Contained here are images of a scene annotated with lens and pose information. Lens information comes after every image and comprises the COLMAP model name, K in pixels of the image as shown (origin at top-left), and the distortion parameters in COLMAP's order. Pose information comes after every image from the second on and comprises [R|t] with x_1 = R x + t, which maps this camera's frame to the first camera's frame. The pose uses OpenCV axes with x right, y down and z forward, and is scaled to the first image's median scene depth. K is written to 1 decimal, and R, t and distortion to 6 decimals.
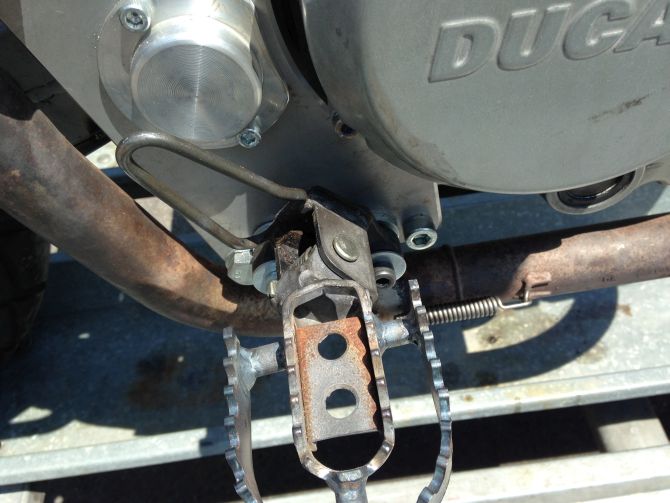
lens RADIAL K [[633.3, 0, 335.7], [0, 633.3, 253.2], [0, 0, 1]] dist [0.069016, 0.000000]
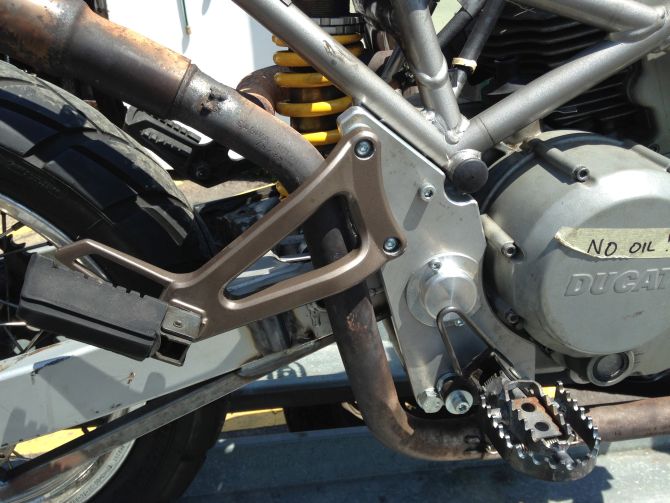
lens RADIAL K [[633.3, 0, 333.9], [0, 633.3, 250.8], [0, 0, 1]] dist [0.069016, 0.000000]
pose [[0.990308, 0.088596, 0.106962, -1.094149], [-0.032613, 0.896928, -0.440971, 0.753991], [-0.135005, 0.433209, 0.891125, -1.285411]]
